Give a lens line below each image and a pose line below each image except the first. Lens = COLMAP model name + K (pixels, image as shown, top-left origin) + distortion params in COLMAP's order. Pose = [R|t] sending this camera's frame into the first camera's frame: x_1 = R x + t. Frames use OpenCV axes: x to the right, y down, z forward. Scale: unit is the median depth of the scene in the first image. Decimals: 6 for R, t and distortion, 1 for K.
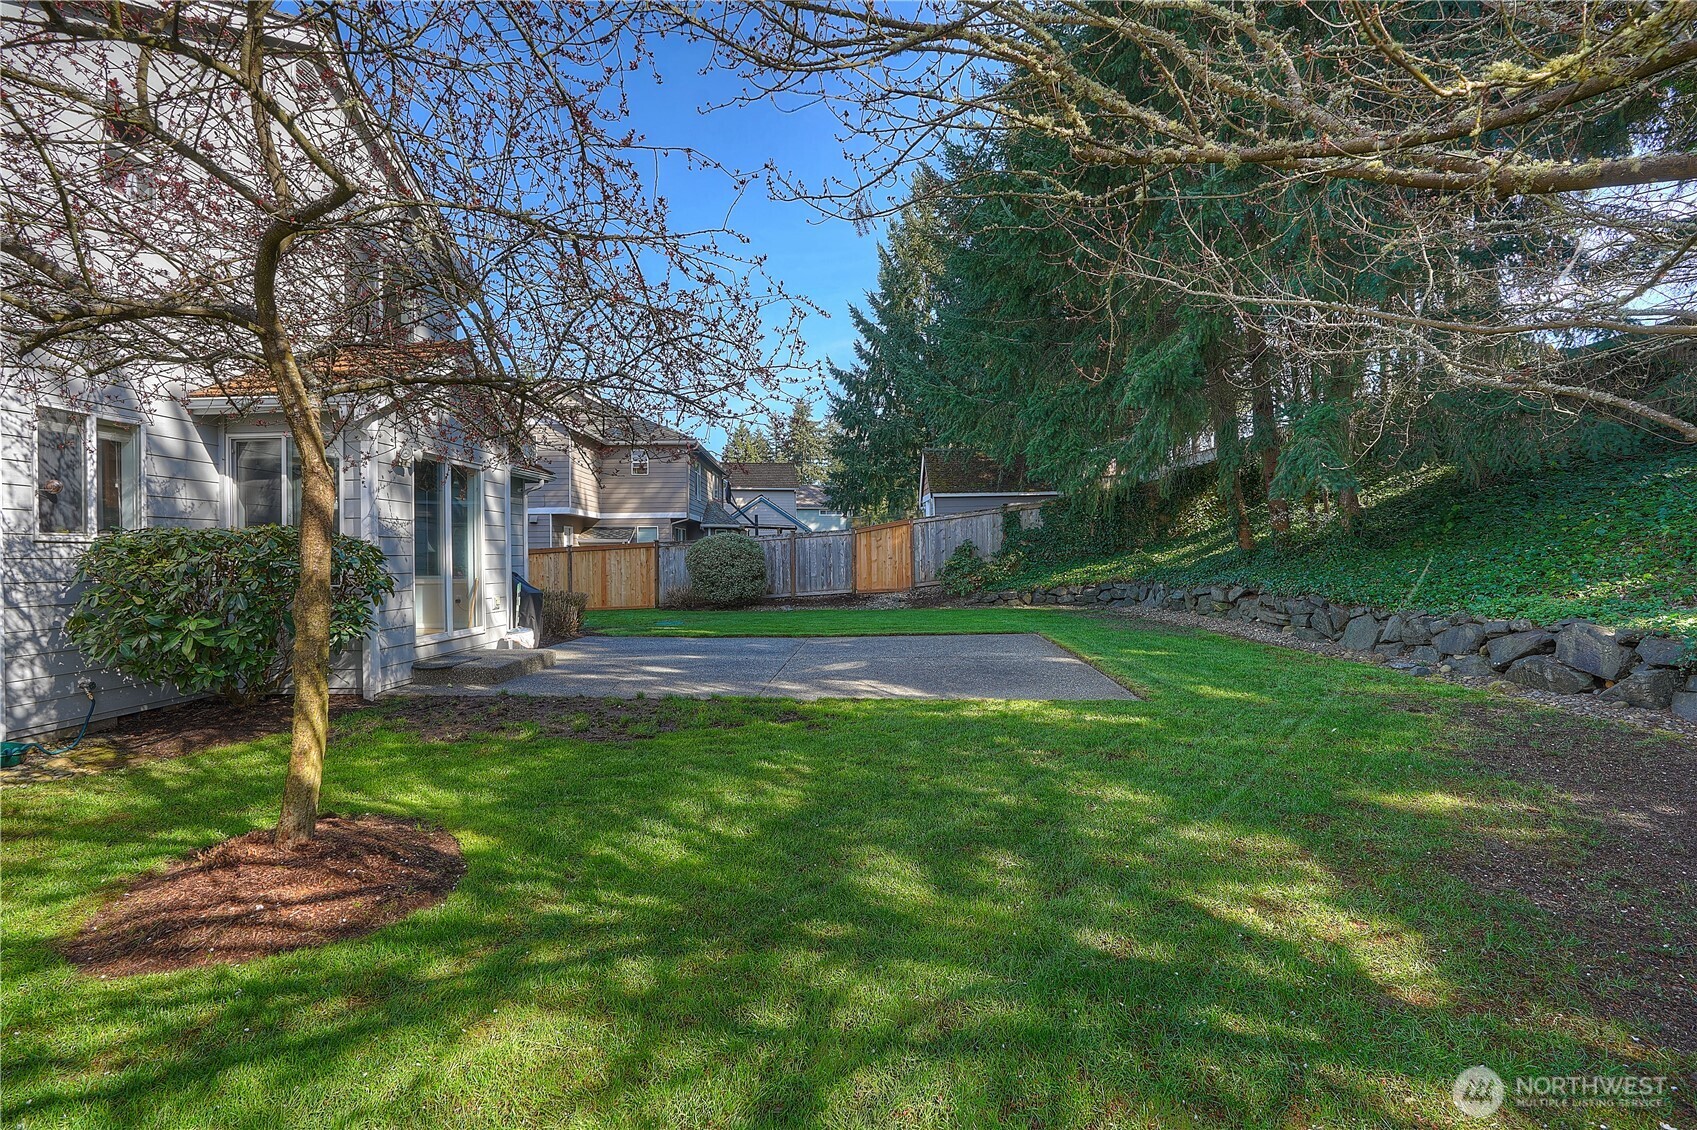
lens RADIAL K [[761.2, 0, 855.7], [0, 761.2, 564.3], [0, 0, 1]] dist [-0.041073, 0.000890]
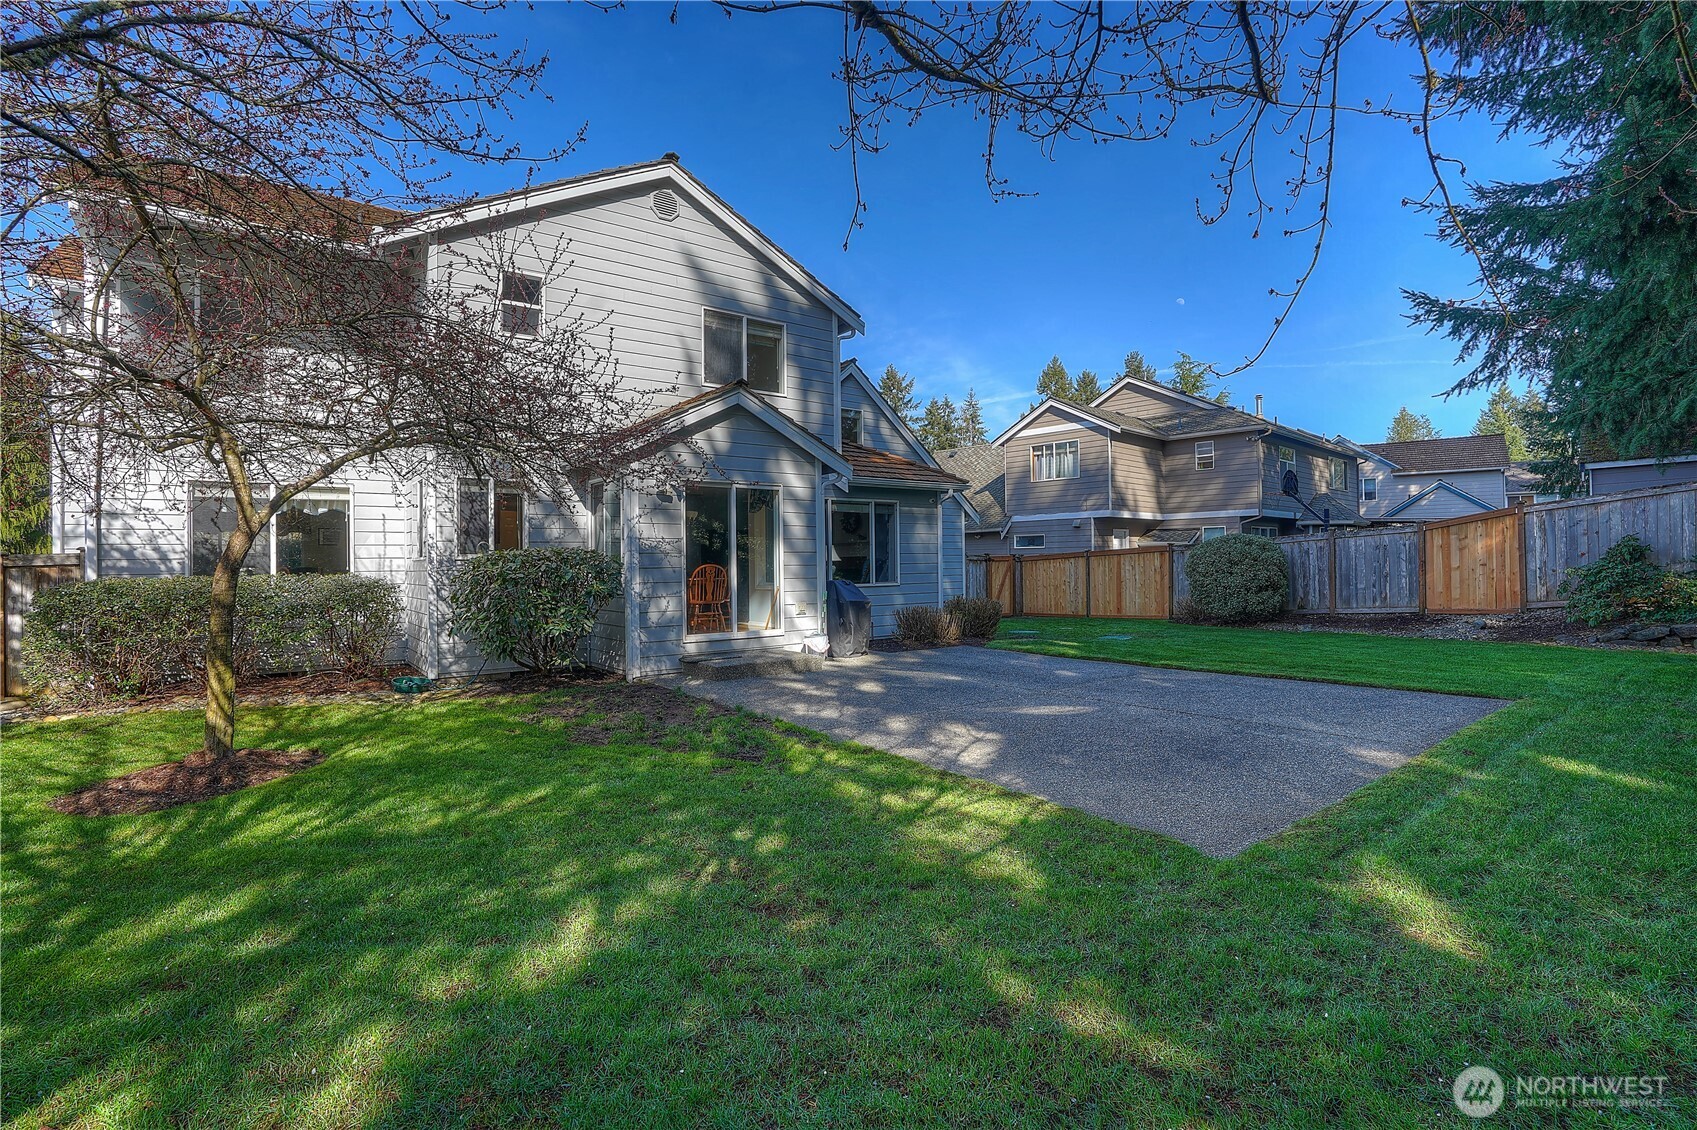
lens RADIAL K [[761.2, 0, 851.8], [0, 761.2, 556.8], [0, 0, 1]] dist [-0.041073, 0.000890]
pose [[0.648424, -0.002650, -0.761275, 0.183011], [-0.004892, 0.999959, -0.007648, -0.007300], [0.761264, 0.008684, 0.648384, 0.138396]]
